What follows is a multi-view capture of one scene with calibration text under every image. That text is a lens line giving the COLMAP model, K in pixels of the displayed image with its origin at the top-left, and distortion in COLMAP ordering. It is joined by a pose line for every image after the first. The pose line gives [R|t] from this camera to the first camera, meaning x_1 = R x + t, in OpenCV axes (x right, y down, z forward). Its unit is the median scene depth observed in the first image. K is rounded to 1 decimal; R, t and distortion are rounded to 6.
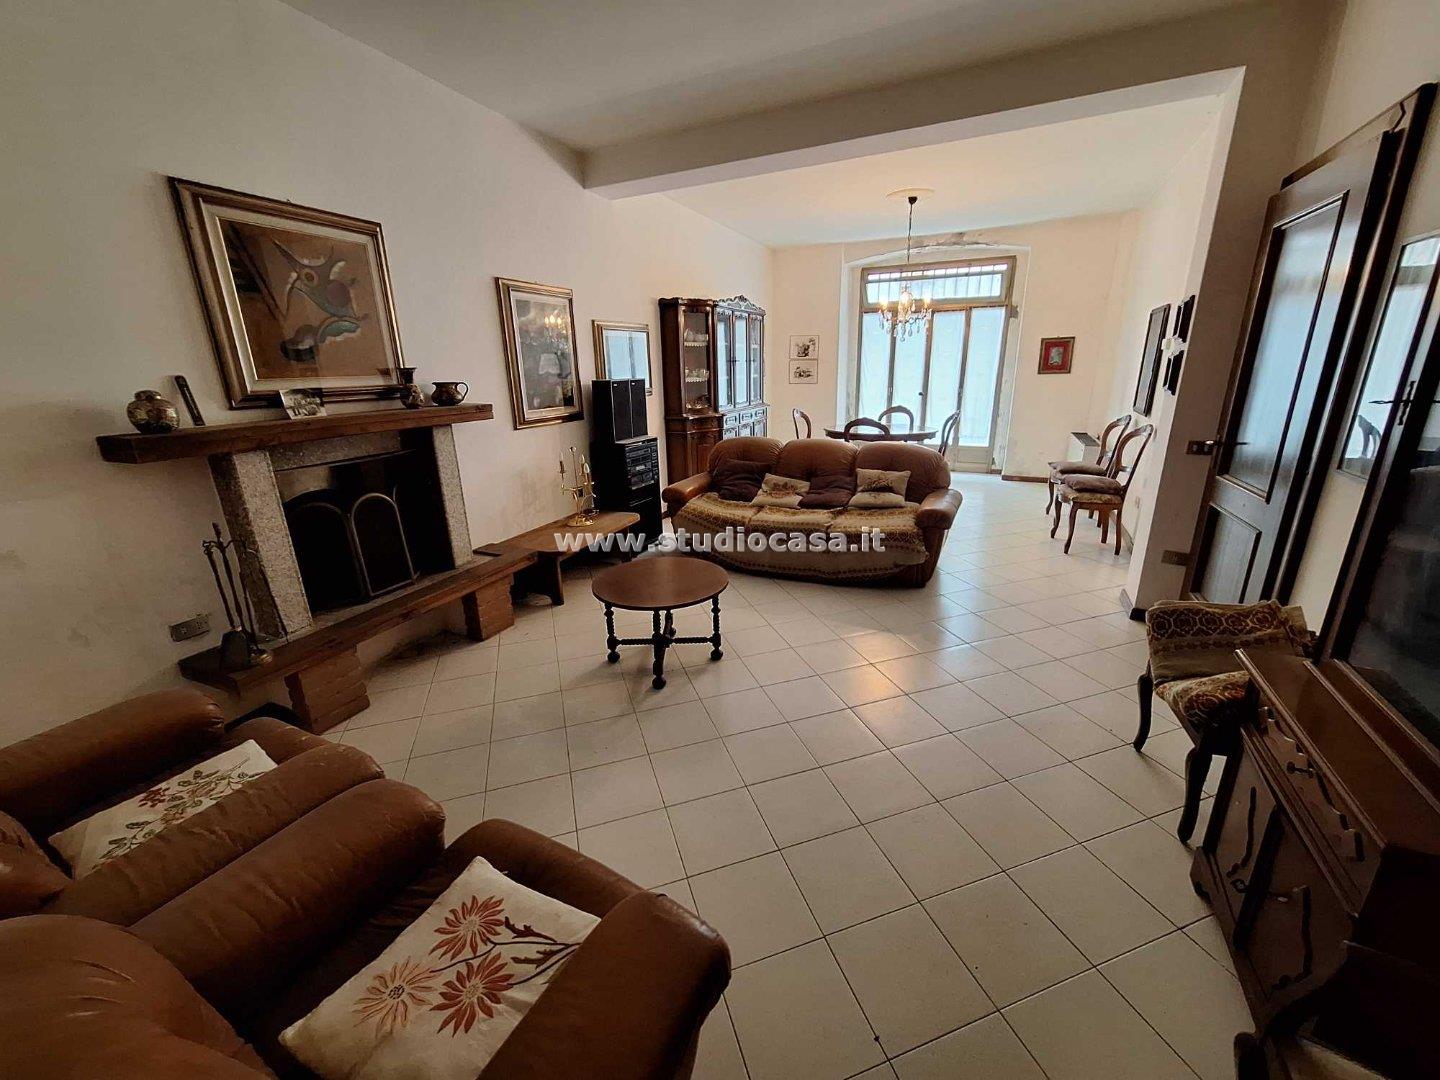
lens RADIAL K [[576.1, 0, 721.0], [0, 576.1, 539.9], [0, 0, 1]] dist [-0.000772, -0.000067]
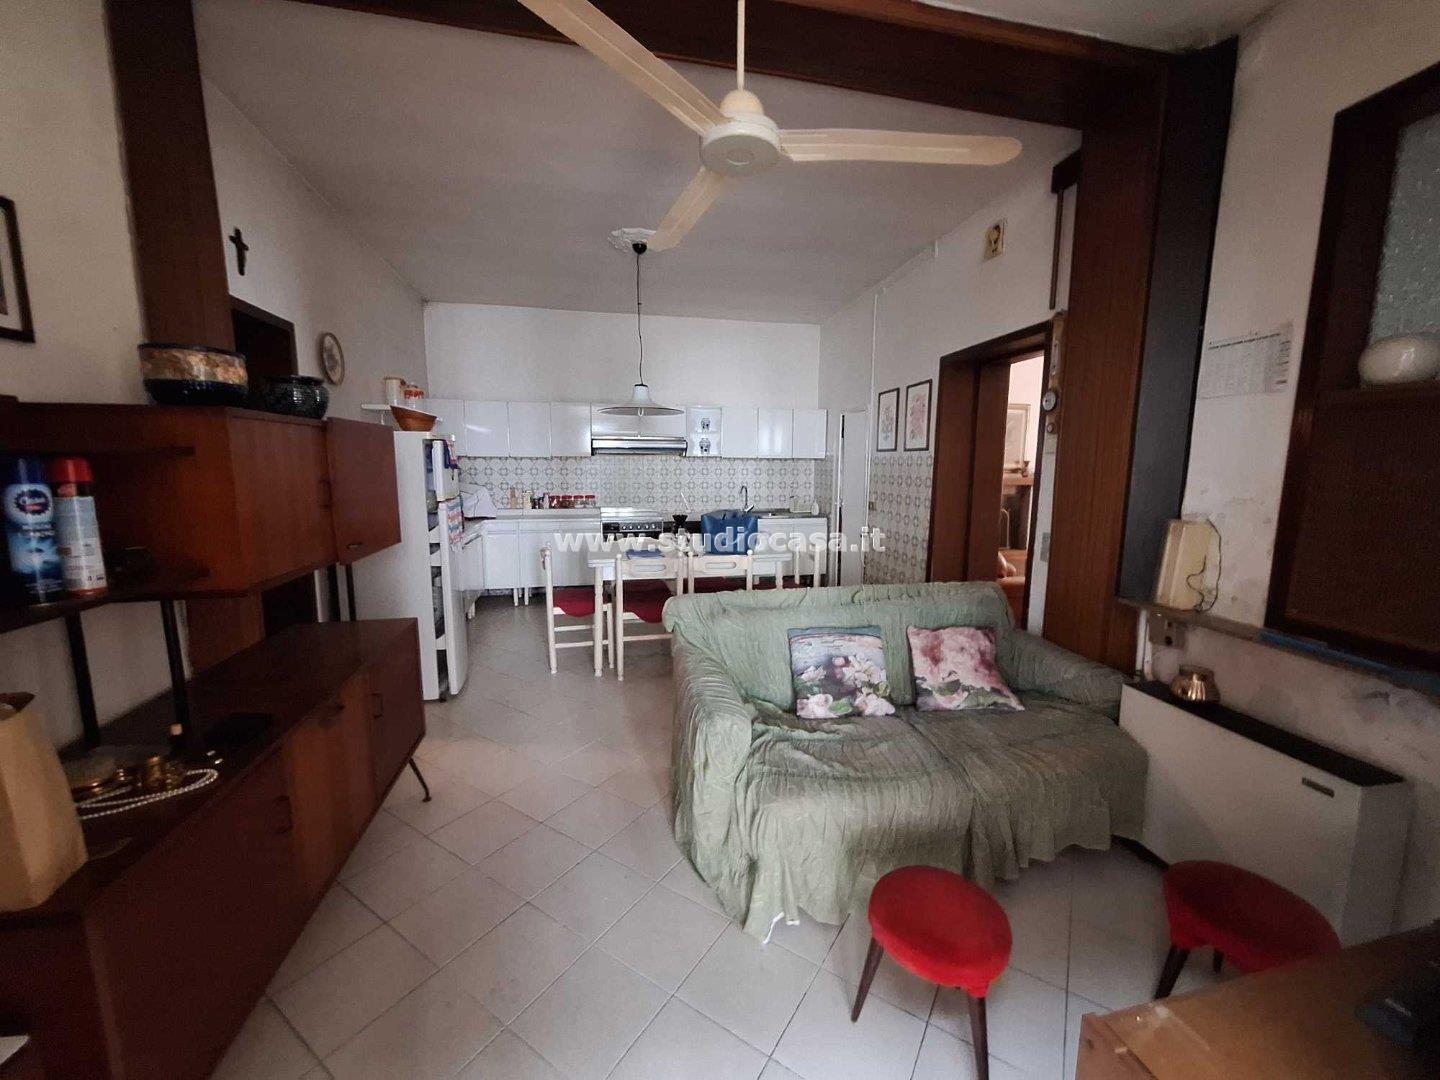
lens RADIAL K [[576.1, 0, 724.0], [0, 576.1, 540.3], [0, 0, 1]] dist [-0.000772, -0.000067]
pose [[0.620594, 0.139626, -0.771601, 0.573444], [-0.253265, 0.966970, -0.028720, 0.411913], [0.742105, 0.213243, 0.635458, -1.398050]]
